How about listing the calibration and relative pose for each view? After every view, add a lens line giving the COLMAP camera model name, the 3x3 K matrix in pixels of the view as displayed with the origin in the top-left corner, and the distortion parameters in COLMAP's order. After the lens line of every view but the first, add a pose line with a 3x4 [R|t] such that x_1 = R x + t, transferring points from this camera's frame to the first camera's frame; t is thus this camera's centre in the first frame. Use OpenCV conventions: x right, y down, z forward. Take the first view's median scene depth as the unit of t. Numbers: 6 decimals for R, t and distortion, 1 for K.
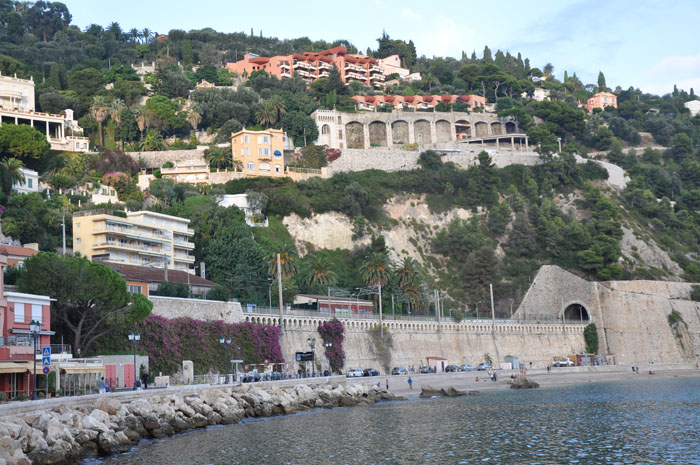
lens RADIAL K [[1057.8, 0, 349.9], [0, 1057.8, 233.1], [0, 0, 1]] dist [0.244129, 0.000000]
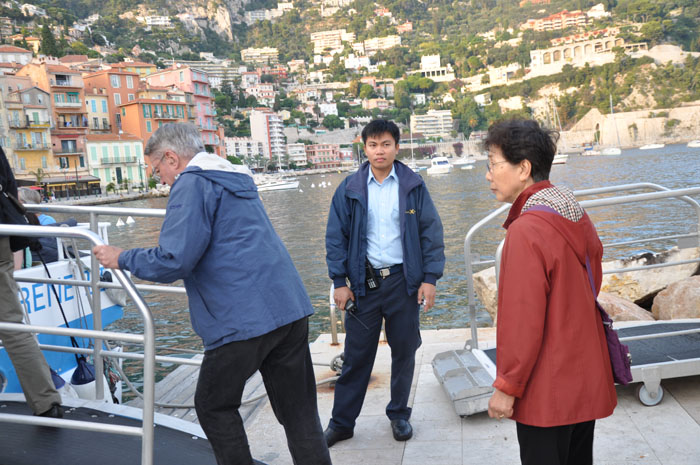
lens RADIAL K [[729.1, 0, 346.7], [0, 729.1, 236.2], [0, 0, 1]] dist [-0.019965, 0.000000]
pose [[0.771087, 0.035438, -0.635743, 0.823209], [0.136297, 0.966120, 0.219168, -0.135685], [0.621971, -0.255647, 0.740133, -0.784429]]
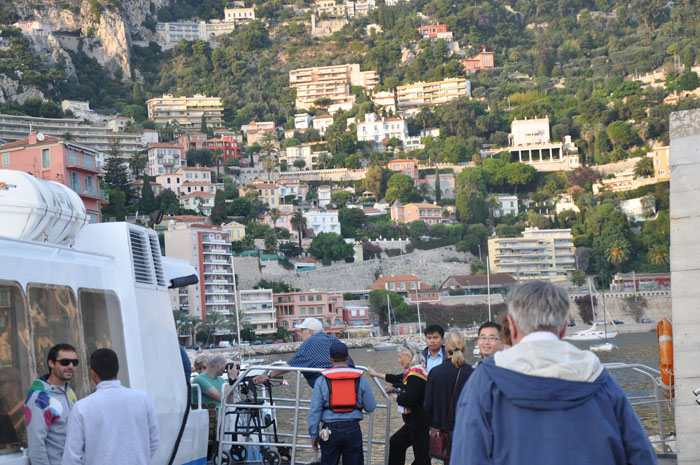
lens RADIAL K [[1500.9, 0, 346.7], [0, 1500.9, 231.7], [0, 0, 1]] dist [0.501110, 0.000000]
pose [[0.767858, -0.052159, -0.638493, 0.830241], [0.113895, 0.991917, 0.055940, -0.137445], [0.630414, -0.115675, 0.767592, -0.794369]]
